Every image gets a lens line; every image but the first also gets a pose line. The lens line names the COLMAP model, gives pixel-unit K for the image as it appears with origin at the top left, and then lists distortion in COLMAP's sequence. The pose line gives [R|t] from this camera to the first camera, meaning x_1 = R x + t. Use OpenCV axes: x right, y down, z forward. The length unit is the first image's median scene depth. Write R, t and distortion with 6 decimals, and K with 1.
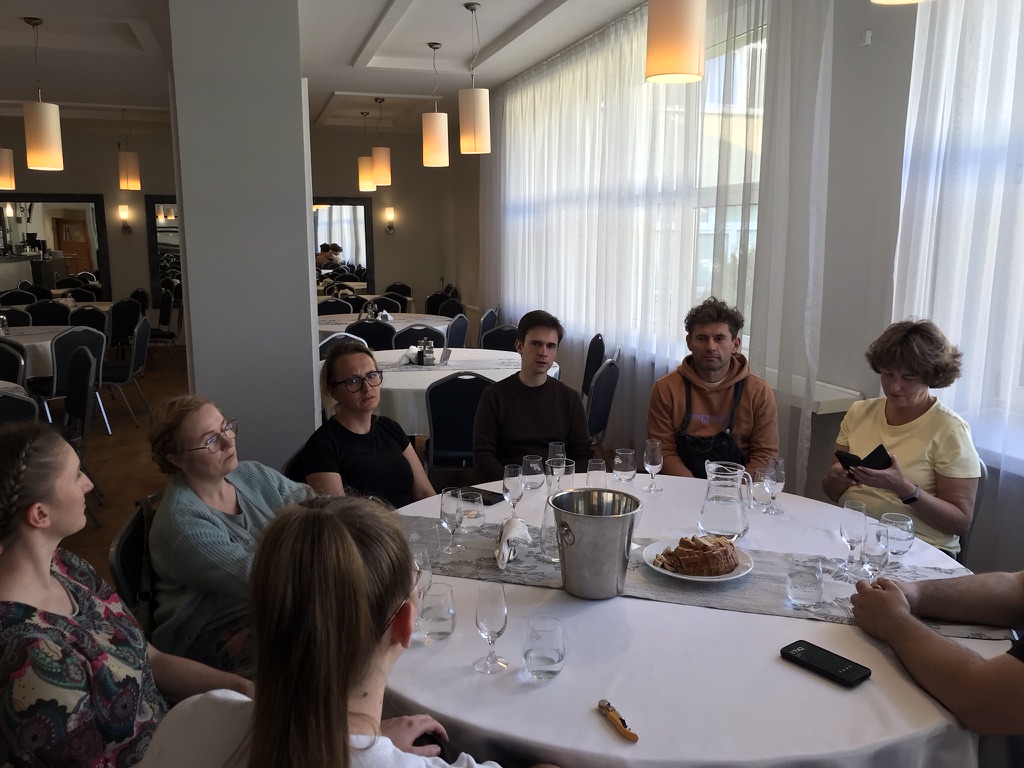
lens RADIAL K [[843.9, 0, 514.1], [0, 843.9, 377.2], [0, 0, 1]] dist [0.004590, -0.007010]
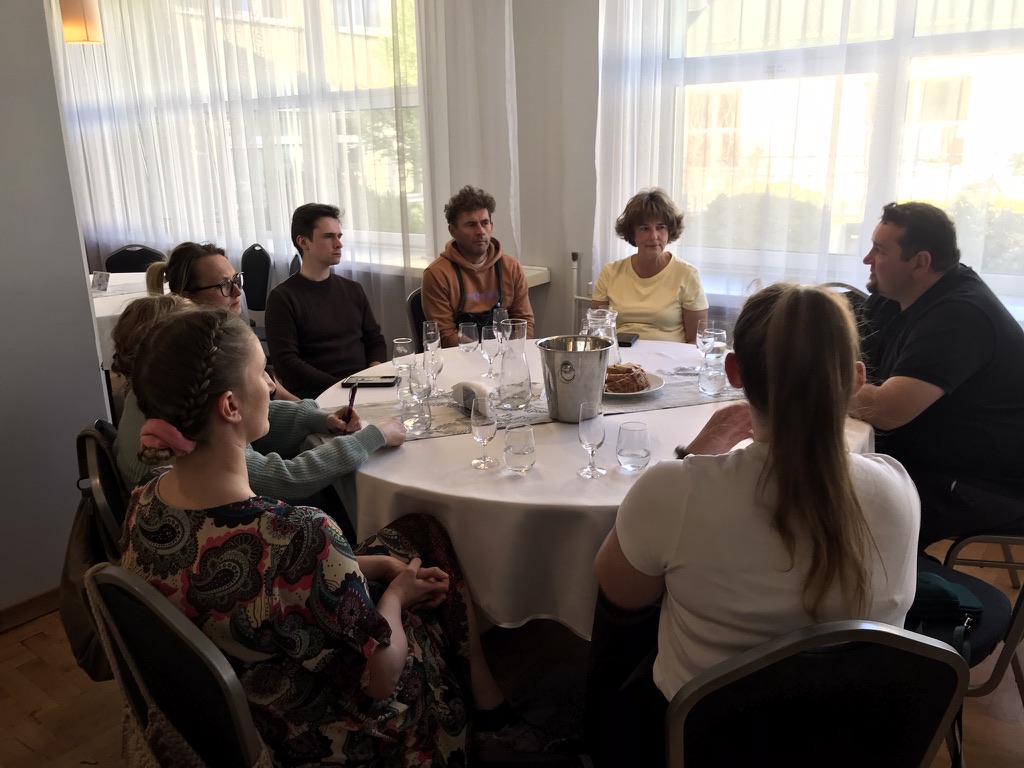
lens RADIAL K [[843.9, 0, 505.2], [0, 843.9, 391.1], [0, 0, 1]] dist [0.004590, -0.007010]
pose [[0.825872, -0.166086, 0.538842, -0.369306], [0.110110, 0.984741, 0.134762, 0.025767], [-0.553002, -0.051964, 0.831558, 0.041535]]
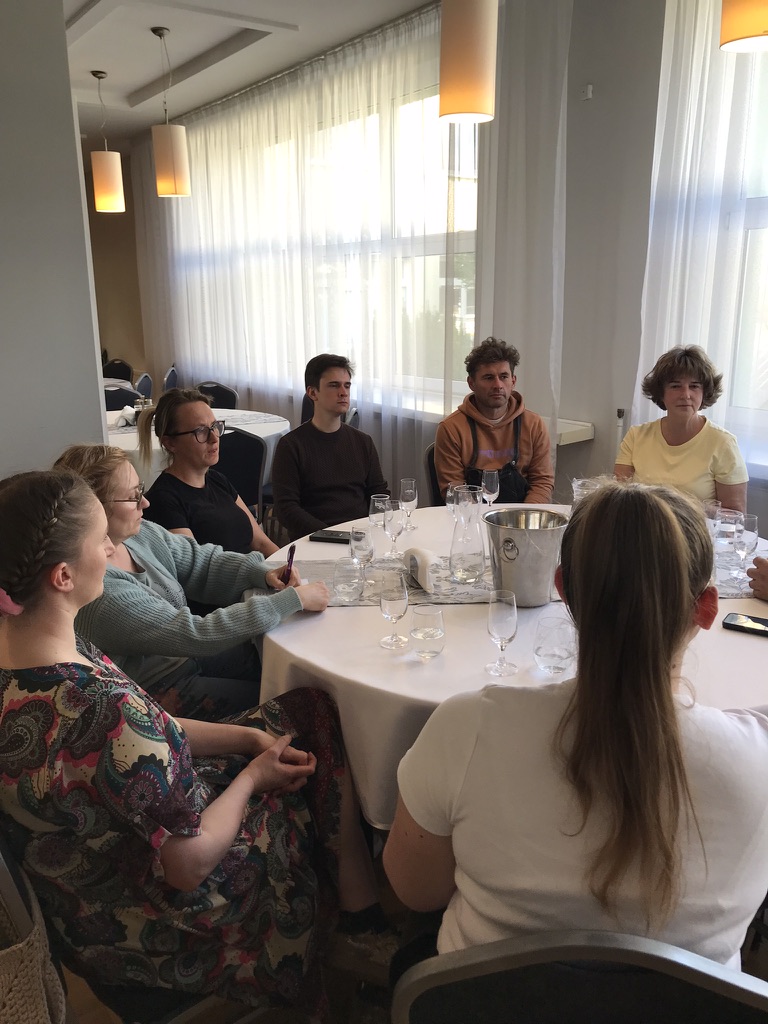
lens RADIAL K [[843.9, 0, 382.9], [0, 843.9, 516.5], [0, 0, 1]] dist [0.004590, -0.007010]
pose [[0.951895, -0.083383, 0.294861, -0.224323], [0.057720, 0.993830, 0.094706, 0.019855], [-0.300939, -0.073131, 0.950835, 0.024880]]
